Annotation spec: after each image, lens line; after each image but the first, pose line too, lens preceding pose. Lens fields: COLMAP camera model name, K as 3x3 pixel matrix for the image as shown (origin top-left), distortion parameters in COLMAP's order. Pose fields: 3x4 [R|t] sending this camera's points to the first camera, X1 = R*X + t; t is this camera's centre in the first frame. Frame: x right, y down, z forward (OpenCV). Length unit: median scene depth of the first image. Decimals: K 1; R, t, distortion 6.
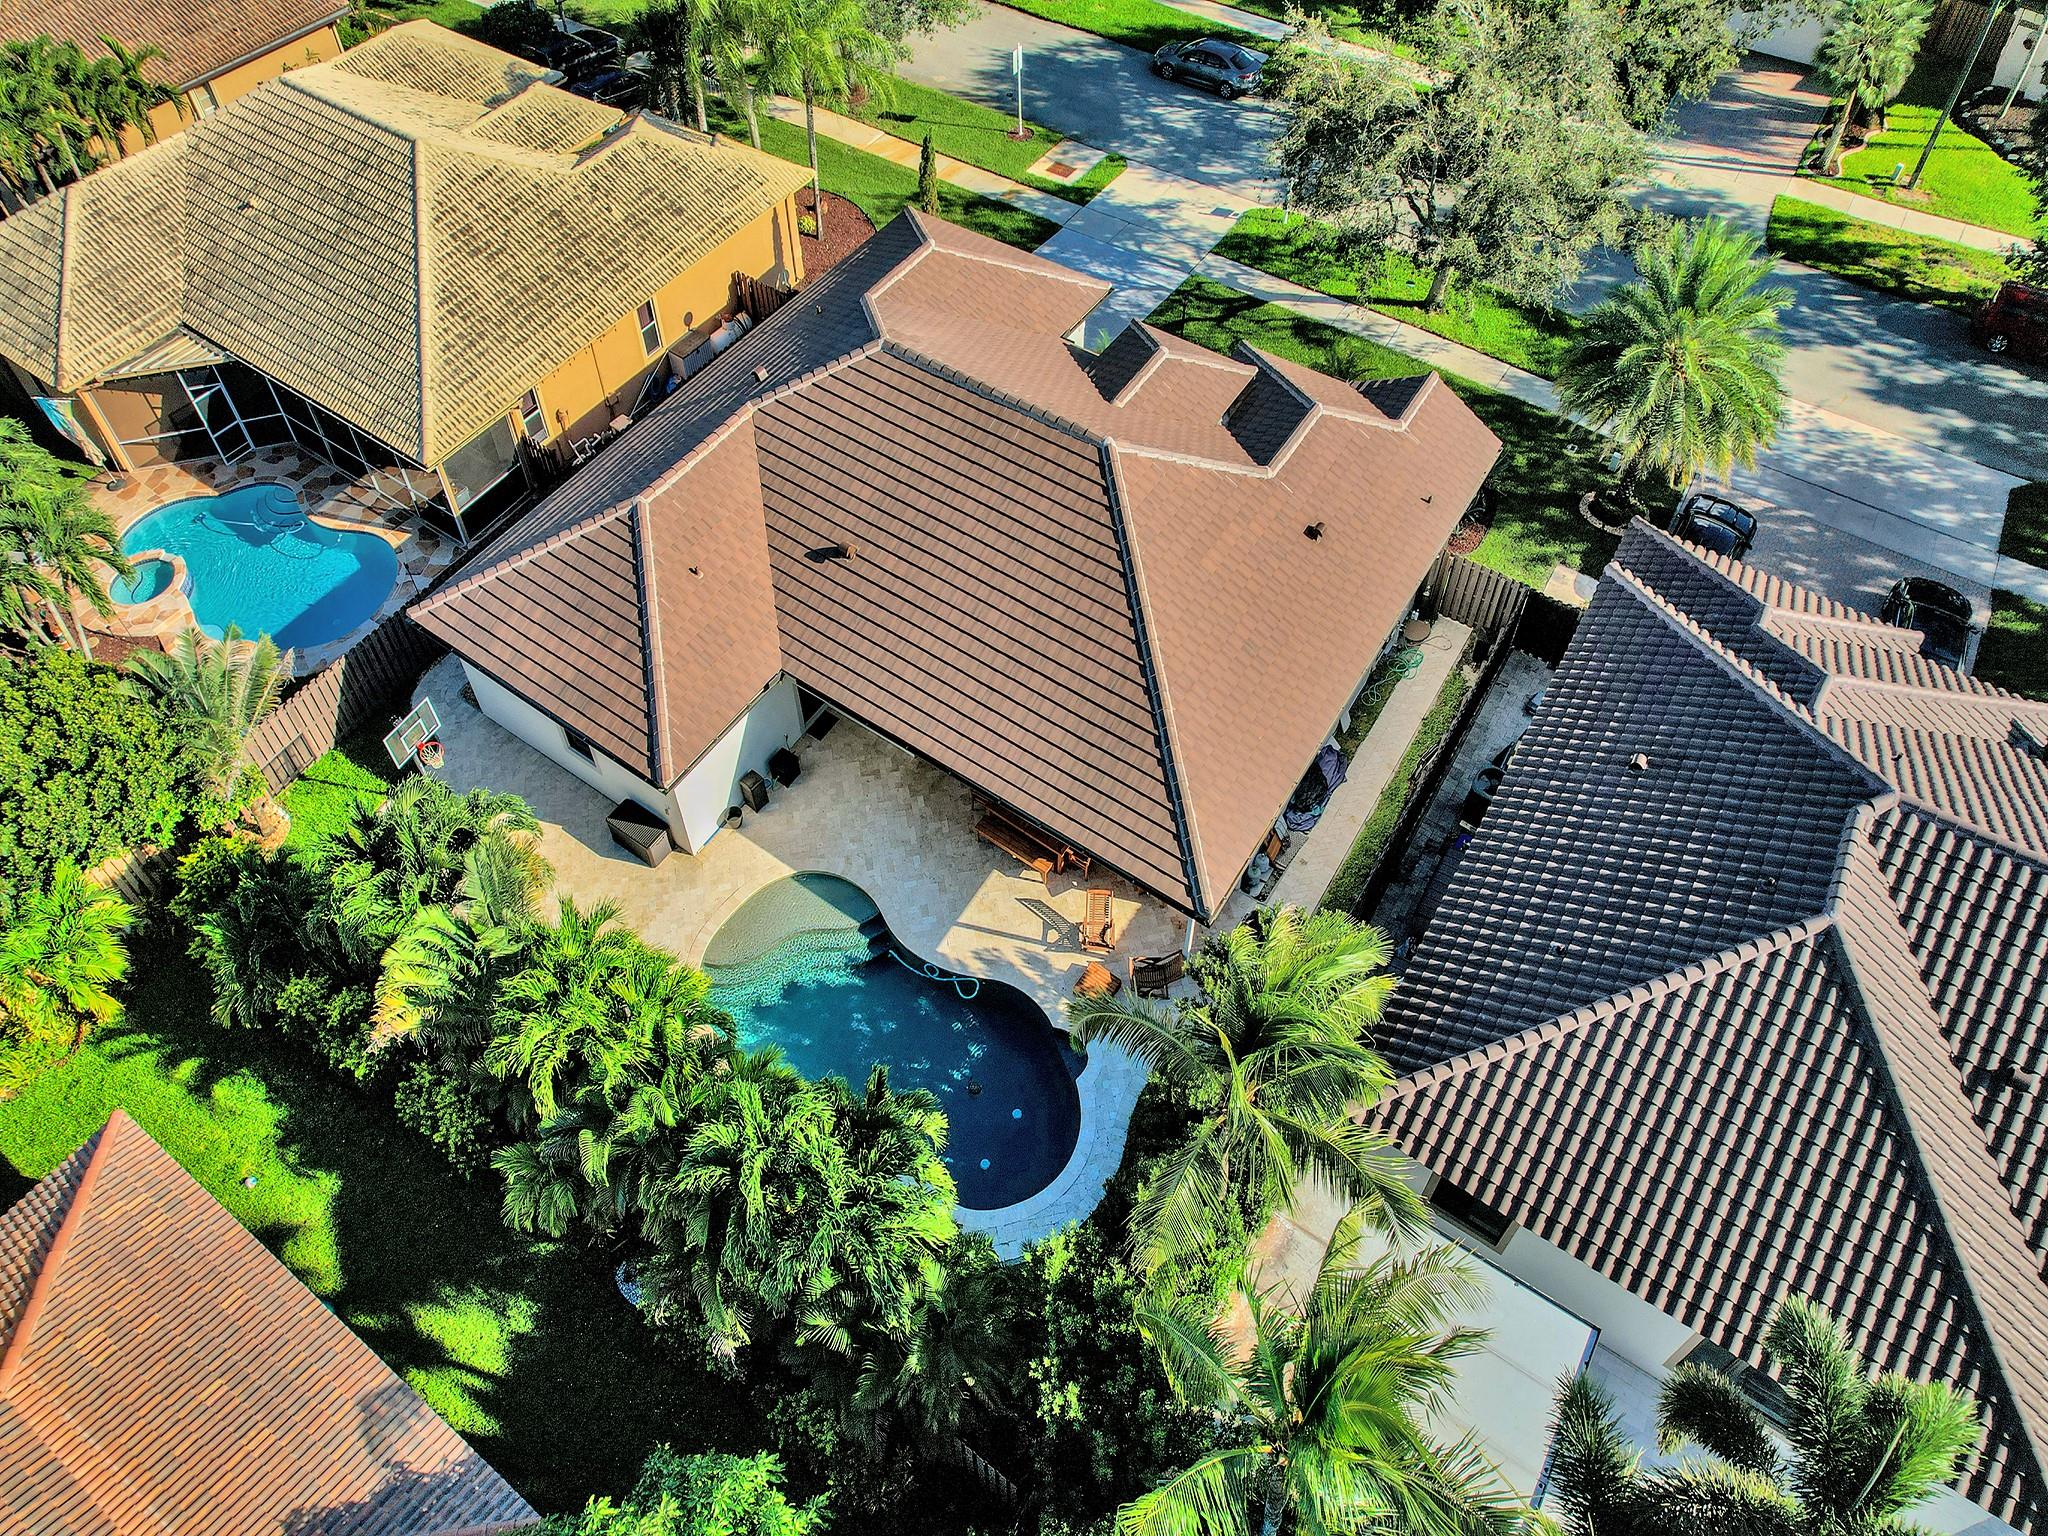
lens RADIAL K [[1372.8, 0, 1024.0], [0, 1372.8, 768.0], [0, 0, 1]] dist [-0.048518, 0.036728]
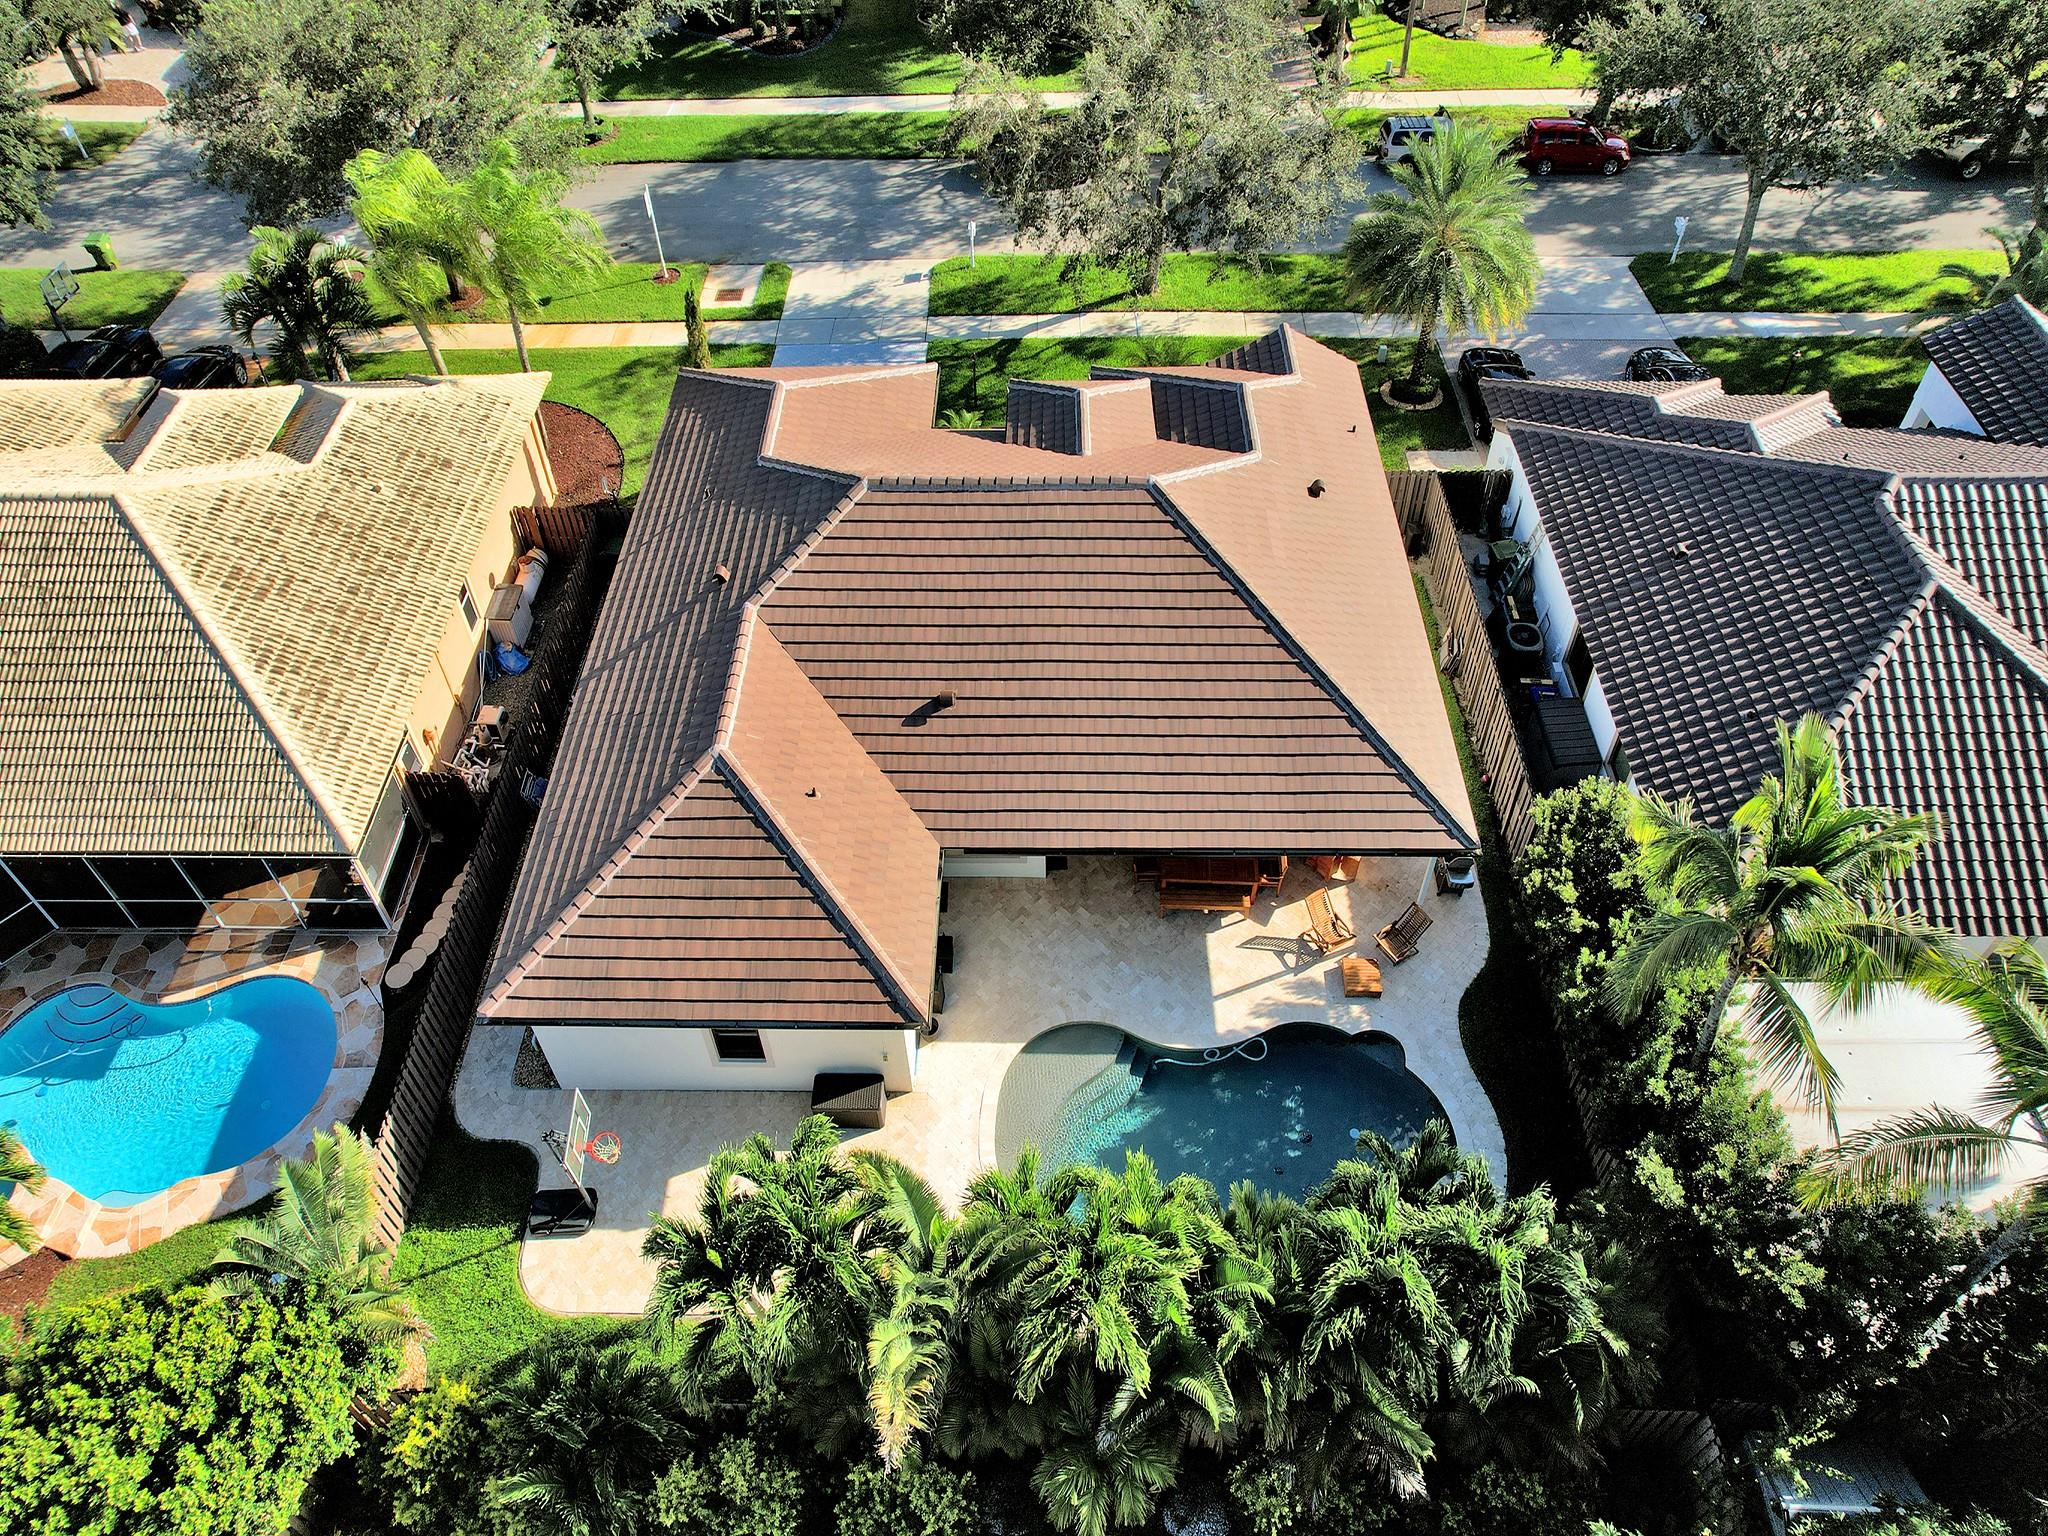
lens RADIAL K [[1372.8, 0, 1024.0], [0, 1372.8, 768.0], [0, 0, 1]] dist [-0.048518, 0.036728]
pose [[0.811030, -0.446266, 0.378255, -0.447451], [0.468388, 0.882741, 0.037171, -0.125653], [-0.350489, 0.147023, 0.924955, 0.139317]]
